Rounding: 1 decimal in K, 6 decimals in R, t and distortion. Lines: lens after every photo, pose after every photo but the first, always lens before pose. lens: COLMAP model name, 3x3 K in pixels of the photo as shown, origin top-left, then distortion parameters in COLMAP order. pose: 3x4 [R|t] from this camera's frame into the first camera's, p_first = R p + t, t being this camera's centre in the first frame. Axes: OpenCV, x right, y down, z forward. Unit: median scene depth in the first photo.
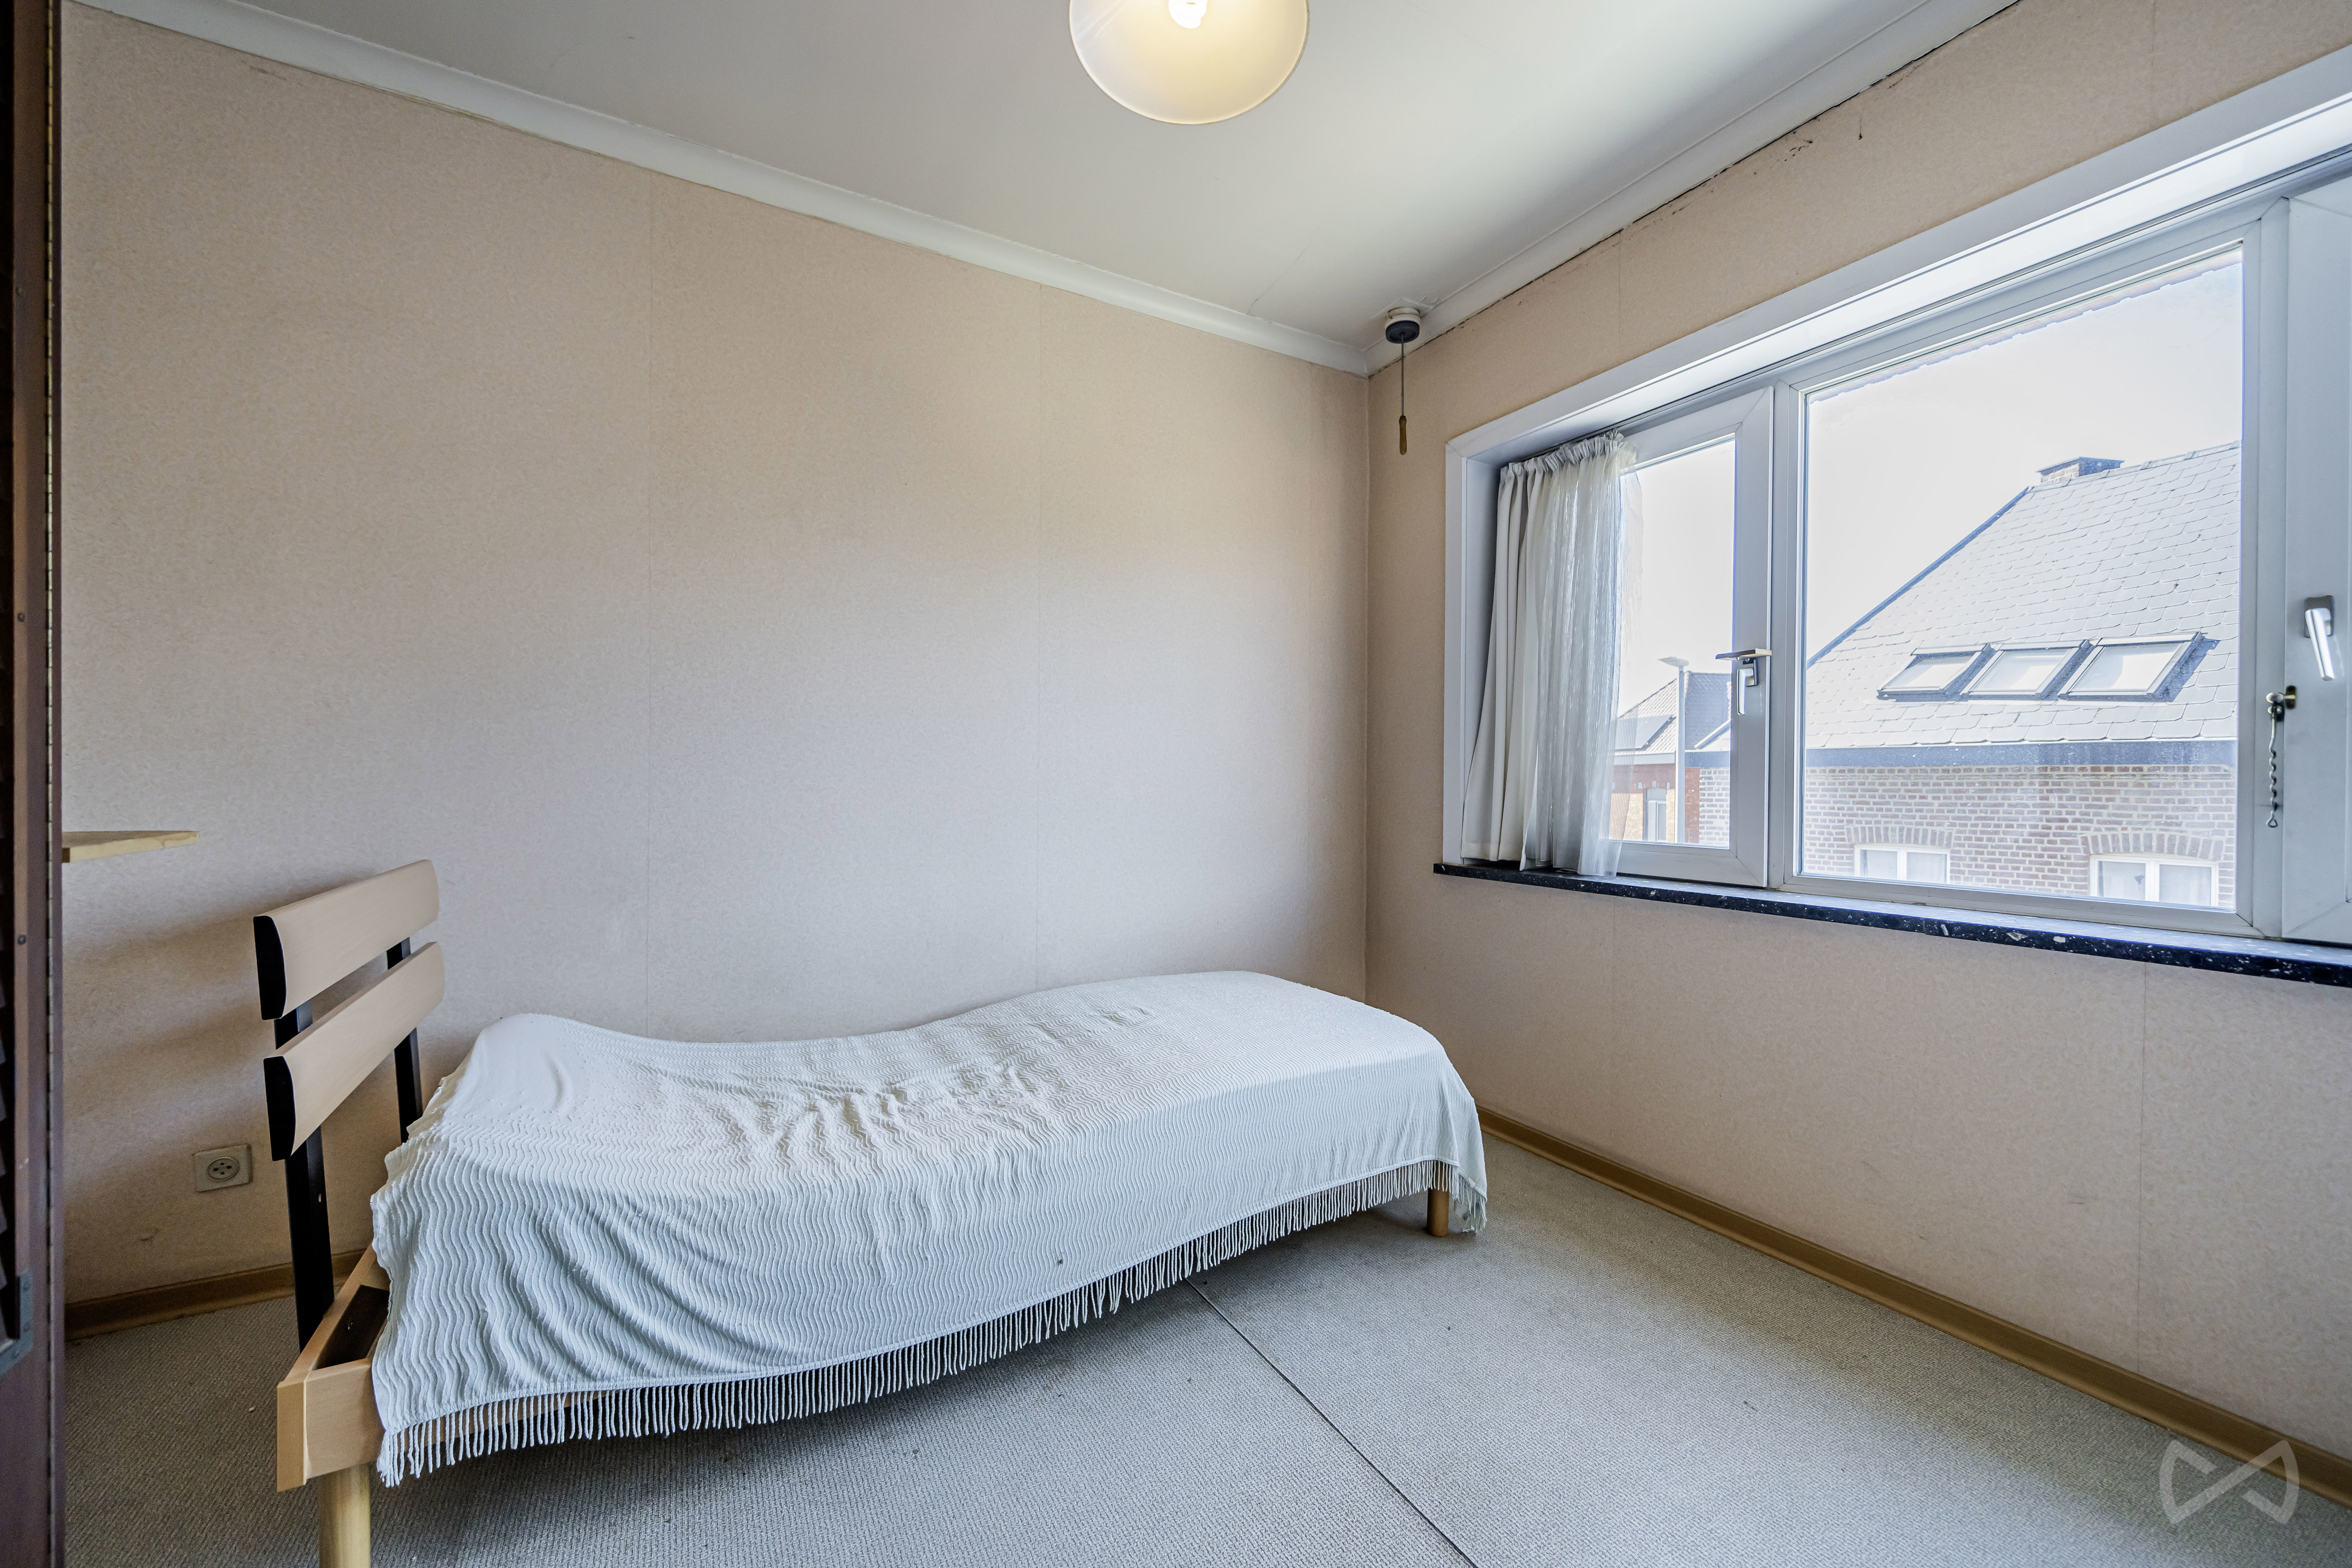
lens RADIAL K [[909.6, 0, 1178.9], [0, 909.6, 785.0], [0, 0, 1]] dist [-0.009010, -0.000031]
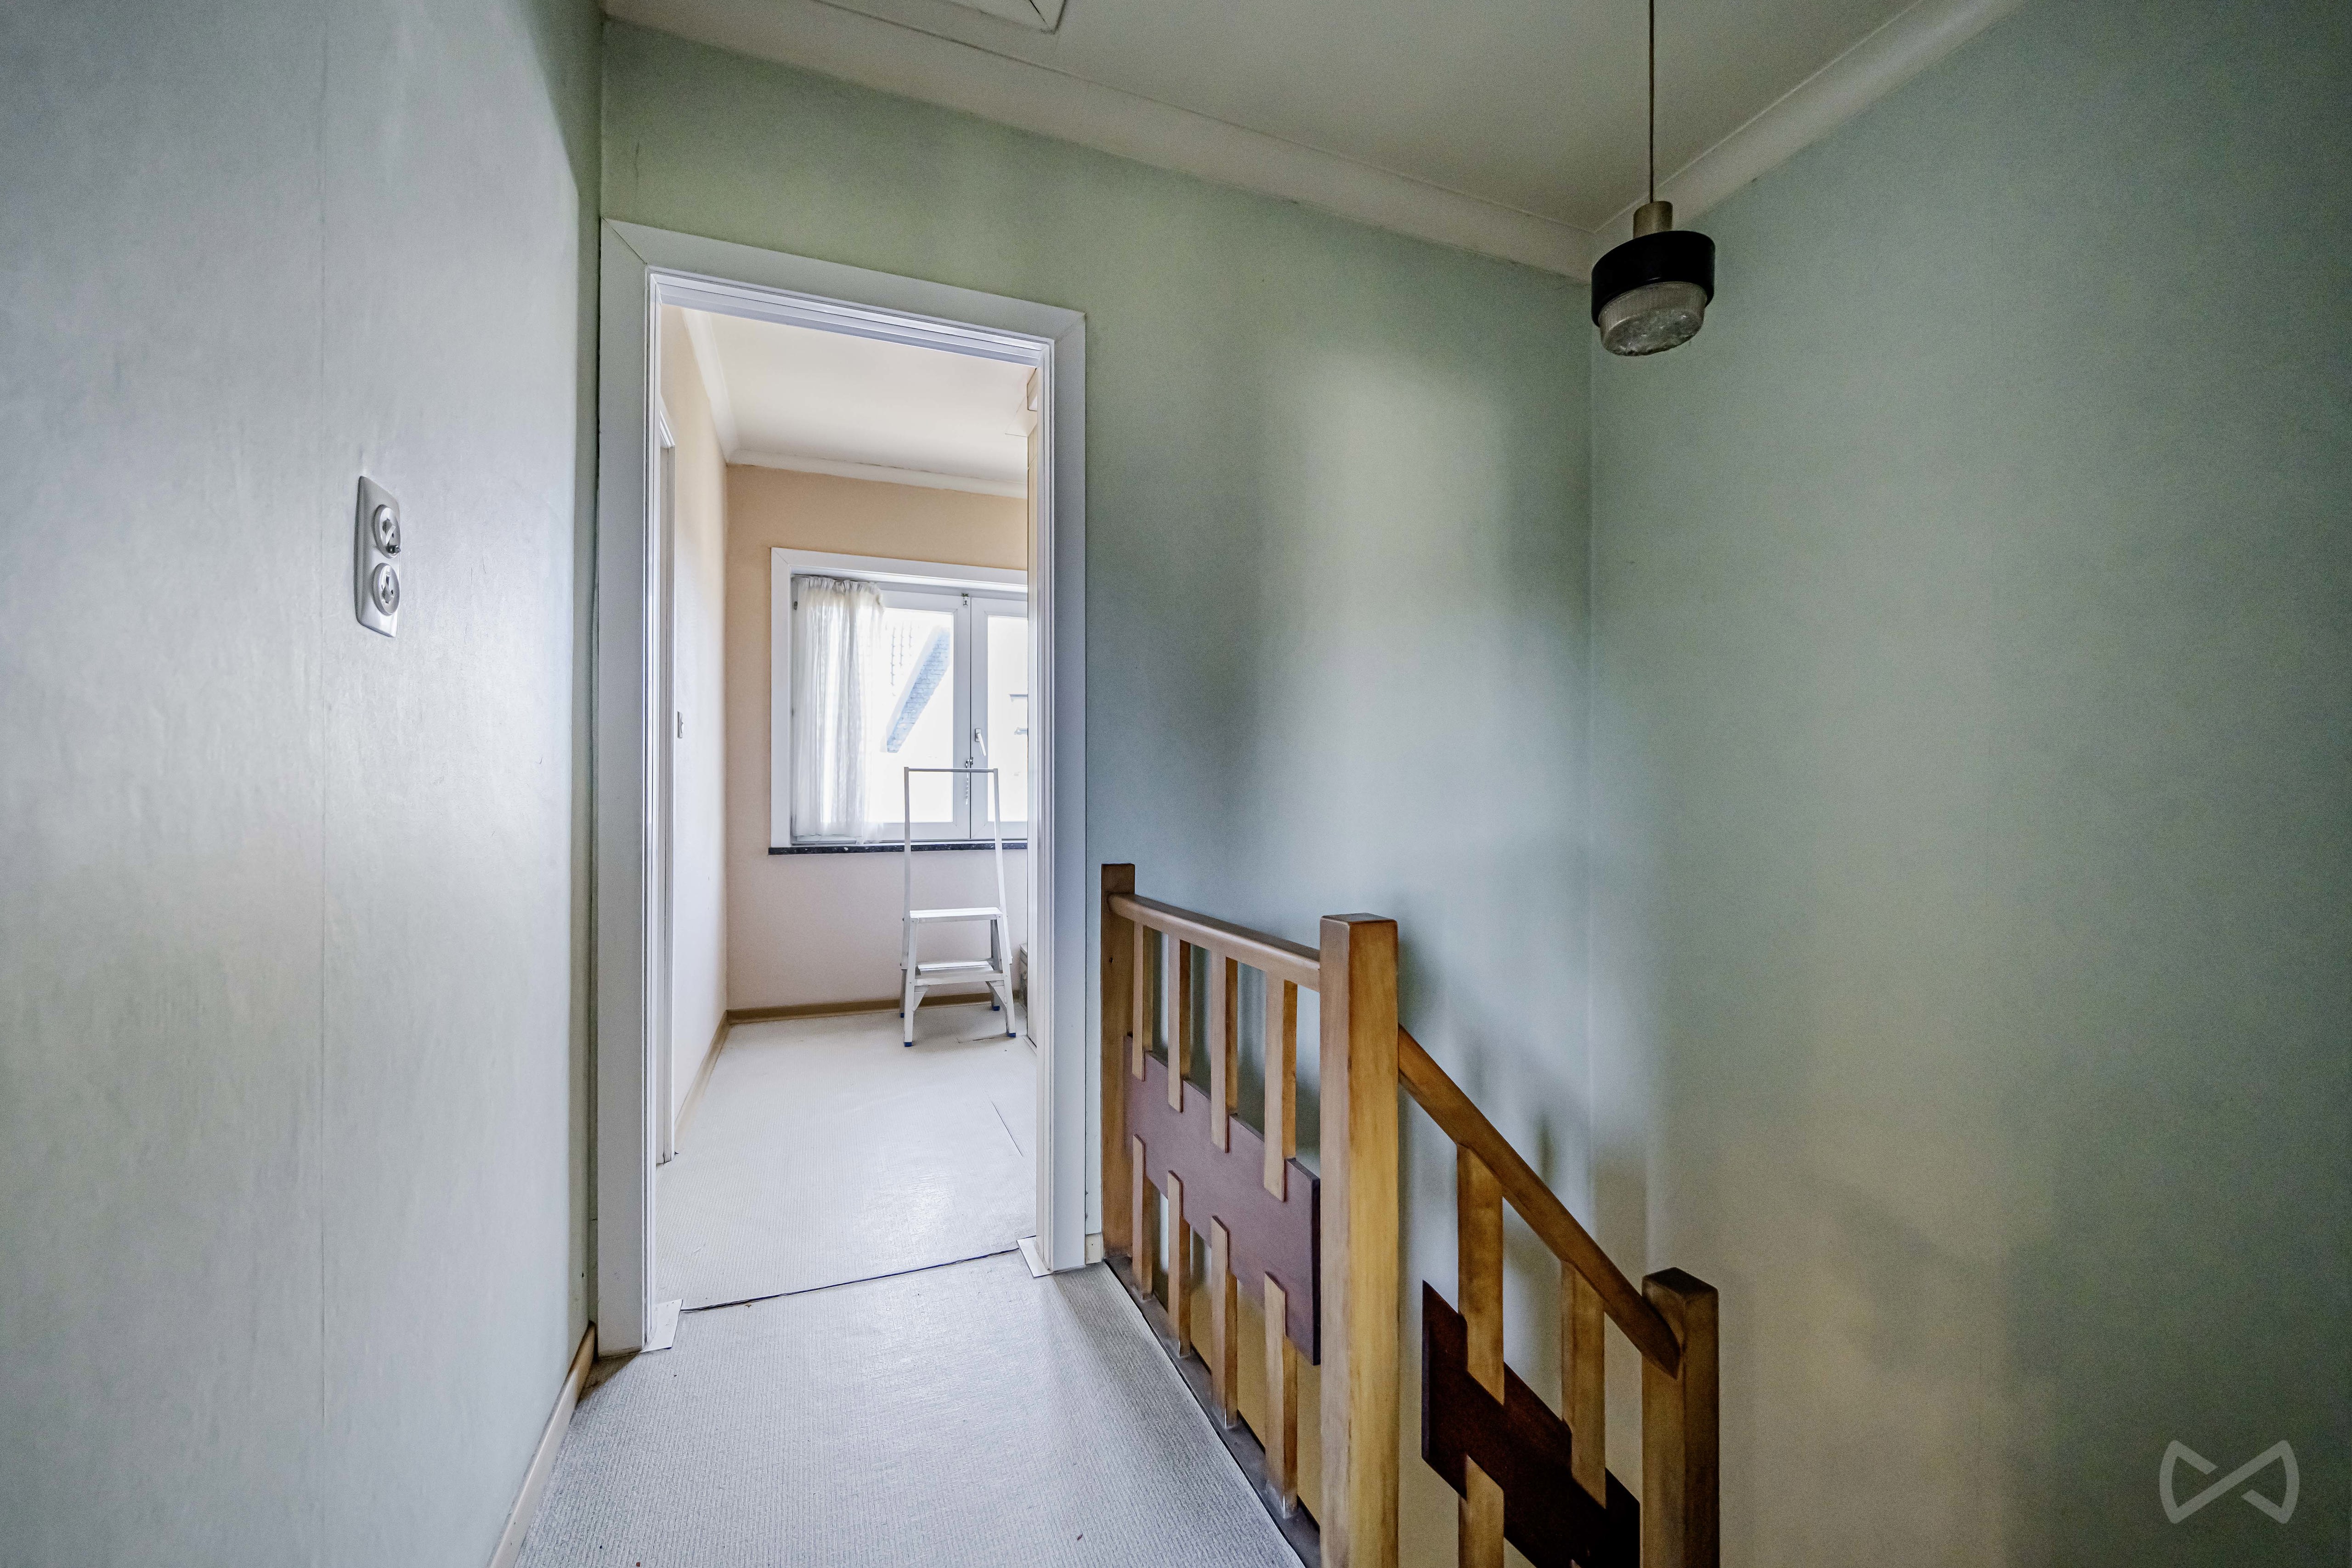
lens RADIAL K [[909.5, 0, 1179.8], [0, 909.5, 786.4], [0, 0, 1]] dist [-0.009010, -0.000031]
pose [[0.124756, 0.004878, 0.992175, -1.927311], [0.005110, 0.999971, -0.005559, 0.004209], [-0.992174, 0.005764, 0.124727, 0.380570]]
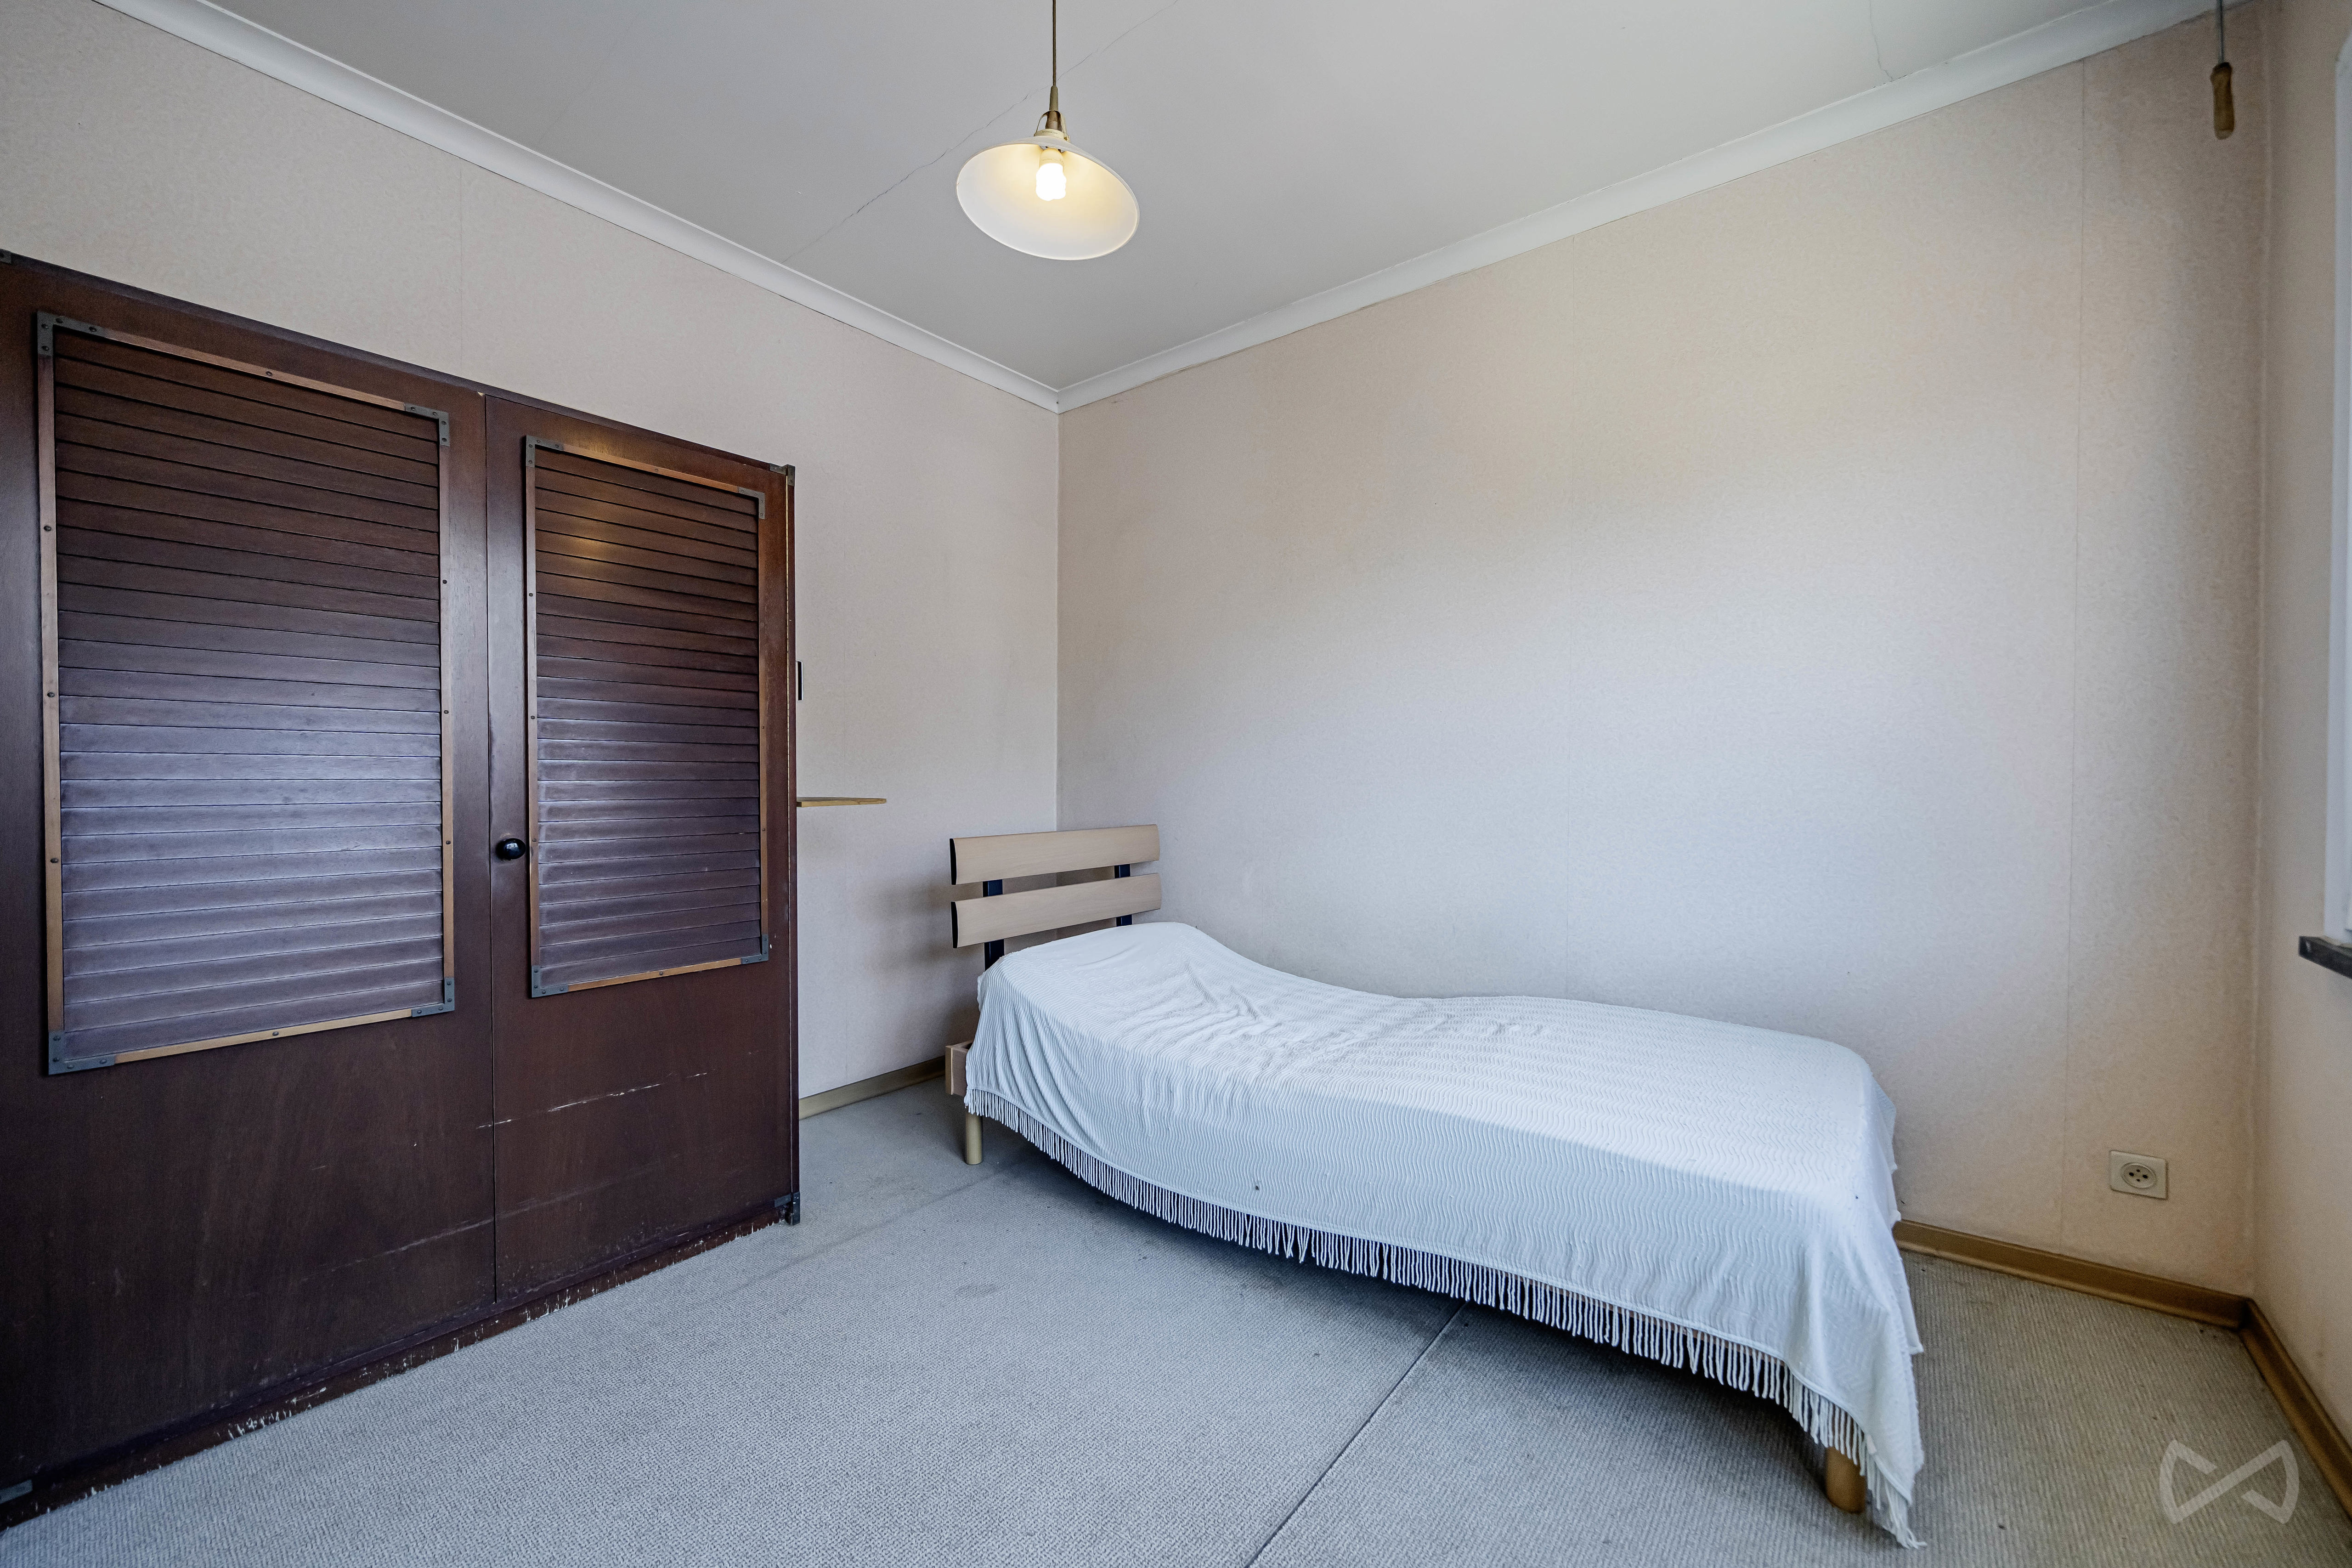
lens RADIAL K [[909.6, 0, 1179.4], [0, 909.6, 781.3], [0, 0, 1]] dist [-0.009010, -0.000031]
pose [[0.380063, 0.000269, -0.924960, 0.924284], [0.002364, 0.999996, 0.001262, 0.000433], [0.924957, -0.002666, 0.380061, 0.470735]]
